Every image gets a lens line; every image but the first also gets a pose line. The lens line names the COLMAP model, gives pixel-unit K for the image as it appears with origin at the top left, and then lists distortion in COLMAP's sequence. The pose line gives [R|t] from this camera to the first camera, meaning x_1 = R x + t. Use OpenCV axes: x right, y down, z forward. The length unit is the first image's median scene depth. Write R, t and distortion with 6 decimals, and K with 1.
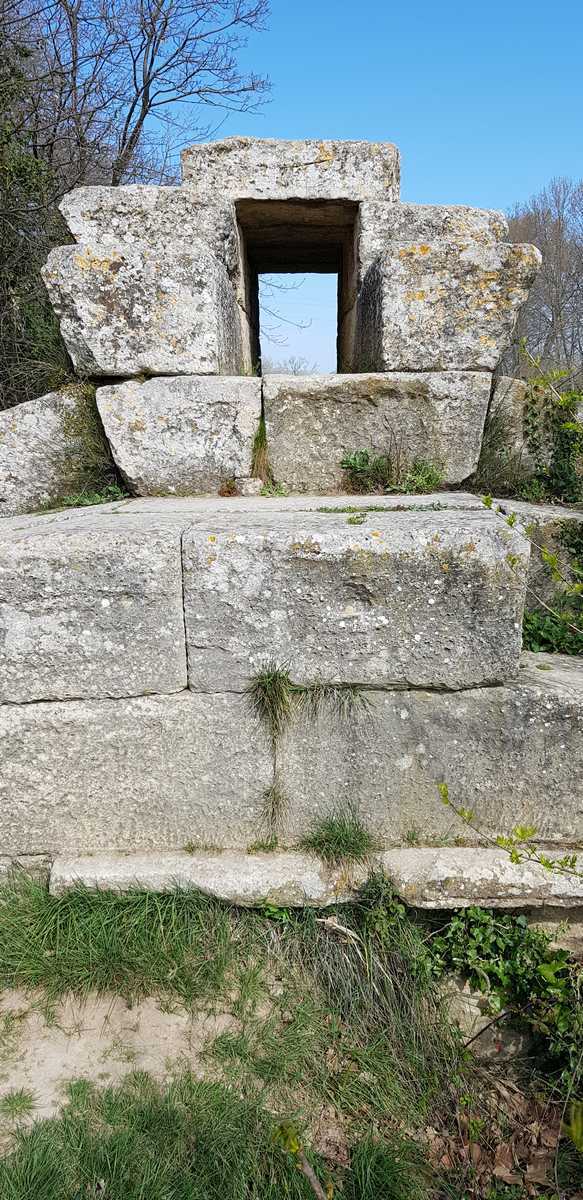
lens RADIAL K [[949.7, 0, 296.0], [0, 949.7, 593.2], [0, 0, 1]] dist [0.074431, -0.112734]
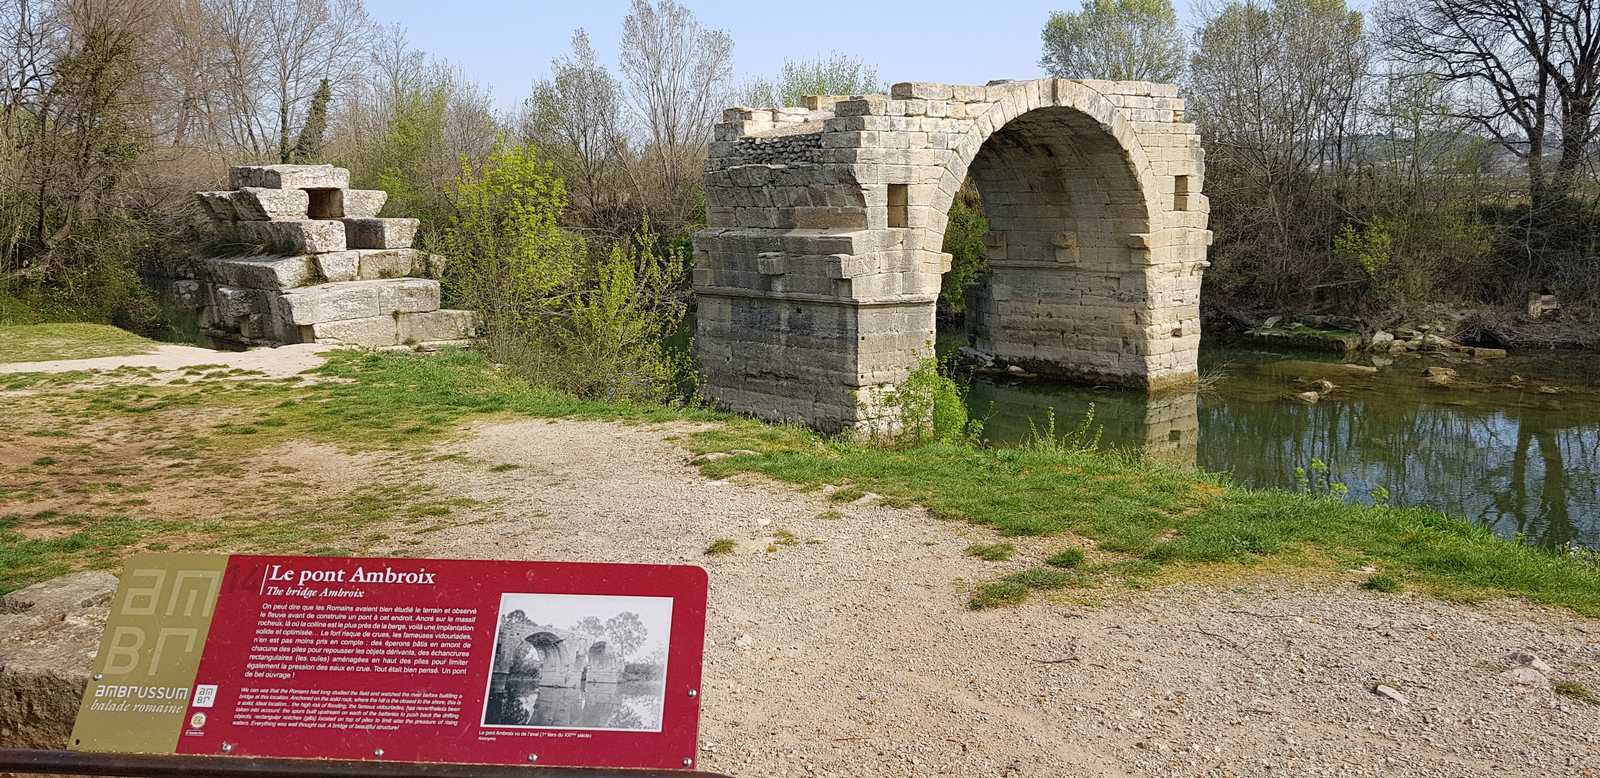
lens RADIAL K [[1266.2, 0, 794.3], [0, 1266.2, 346.0], [0, 0, 1]] dist [0.074431, -0.112734]
pose [[0.751094, -0.083470, 0.654897, -2.243379], [0.127859, 0.991585, -0.020257, 0.523842], [-0.647696, 0.098949, 0.755446, -4.301089]]
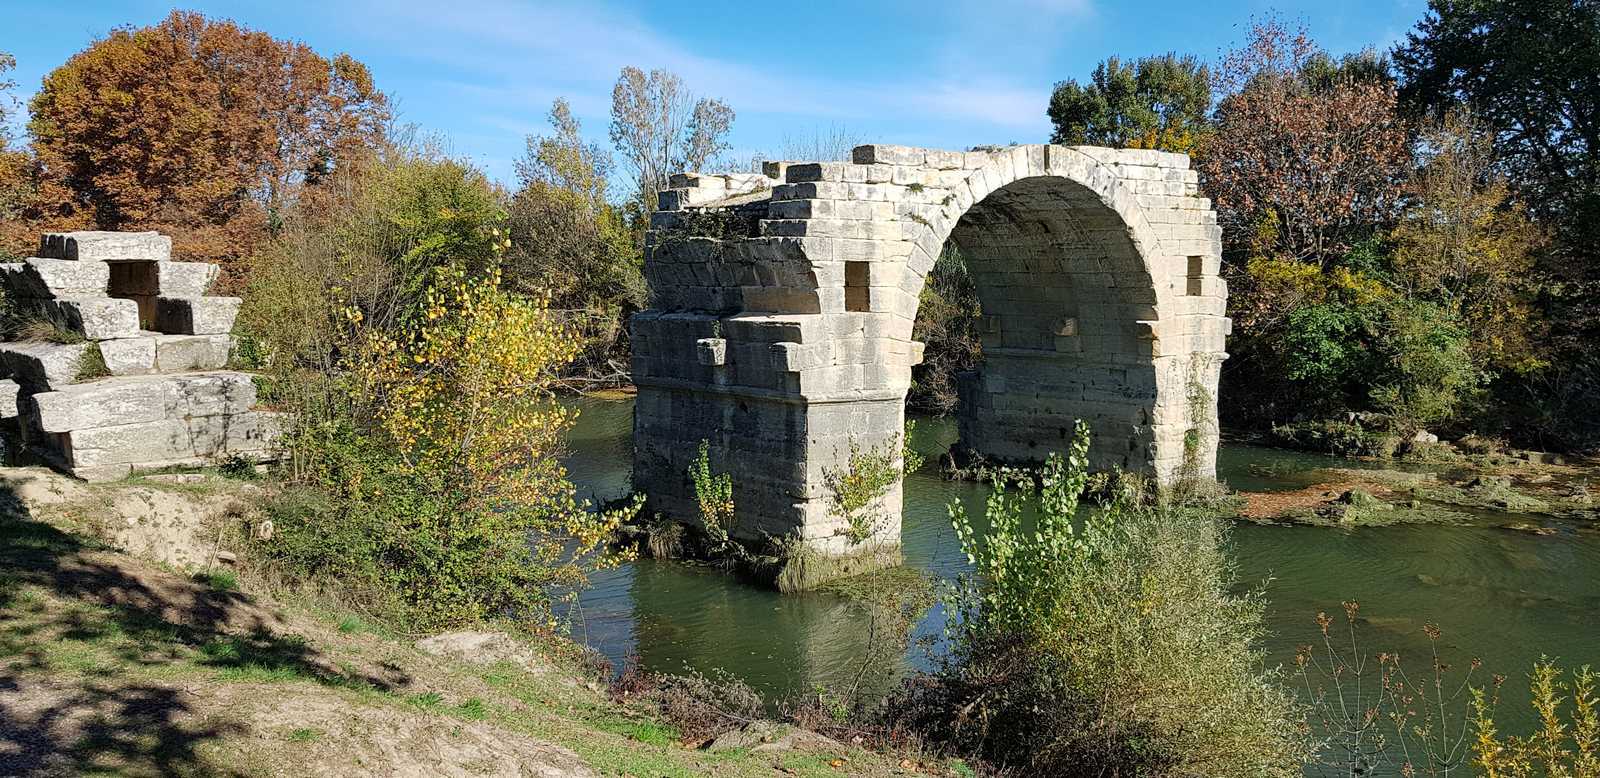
lens RADIAL K [[1266.2, 0, 810.1], [0, 1266.2, 340.7], [0, 0, 1]] dist [0.074431, -0.112734]
pose [[0.758905, -0.032882, 0.650370, -1.192626], [0.116966, 0.989365, -0.086464, 0.427141], [-0.640611, 0.141690, 0.754680, -3.773570]]
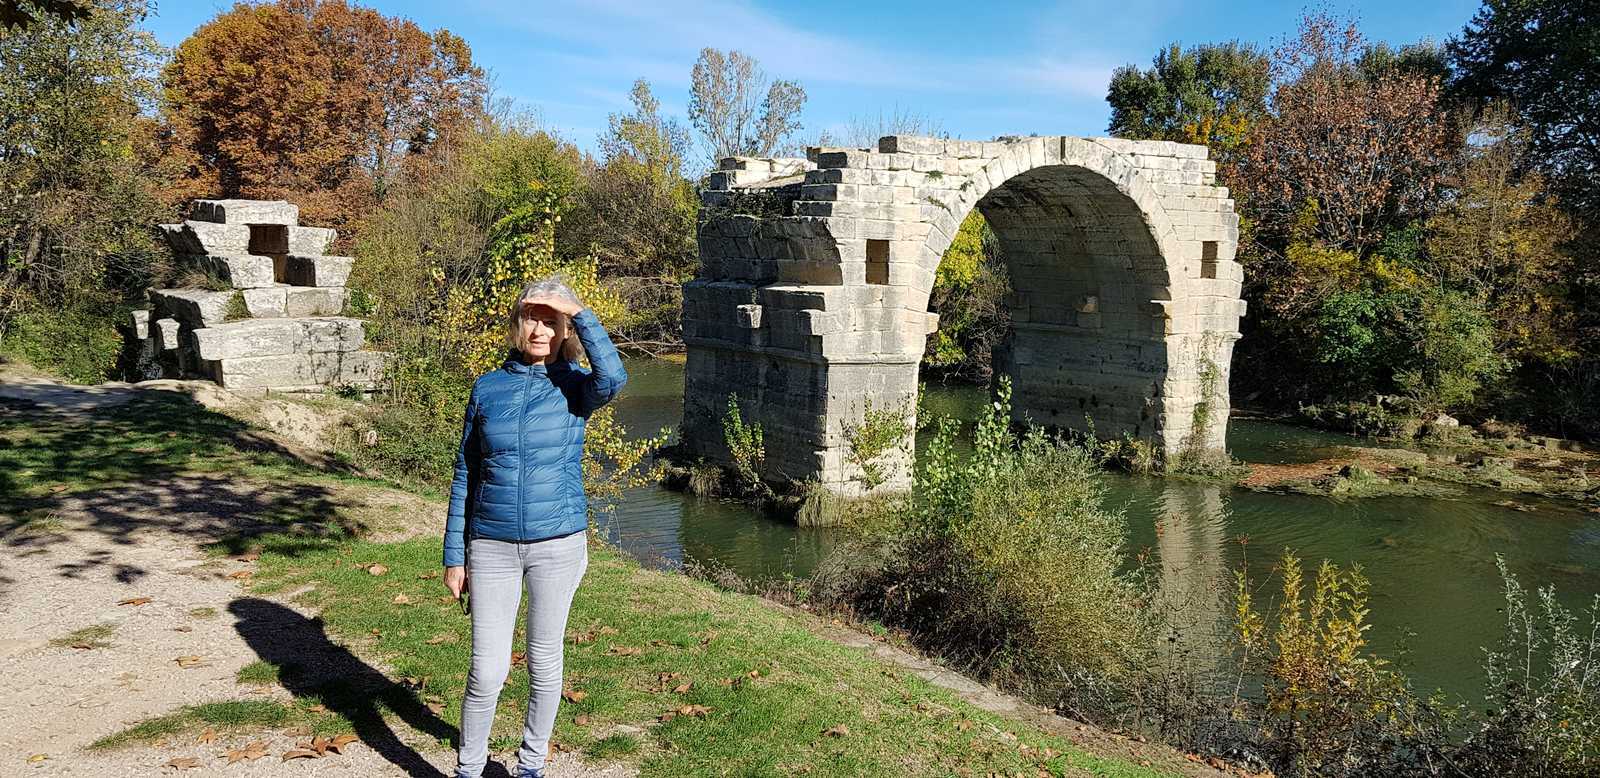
lens RADIAL K [[1266.2, 0, 782.9], [0, 1266.2, 358.5], [0, 0, 1]] dist [0.074431, -0.112734]
pose [[0.814351, -0.029858, 0.579605, -1.476025], [0.079821, 0.994947, -0.060895, 0.570844], [-0.574858, 0.095854, 0.812619, -4.618665]]
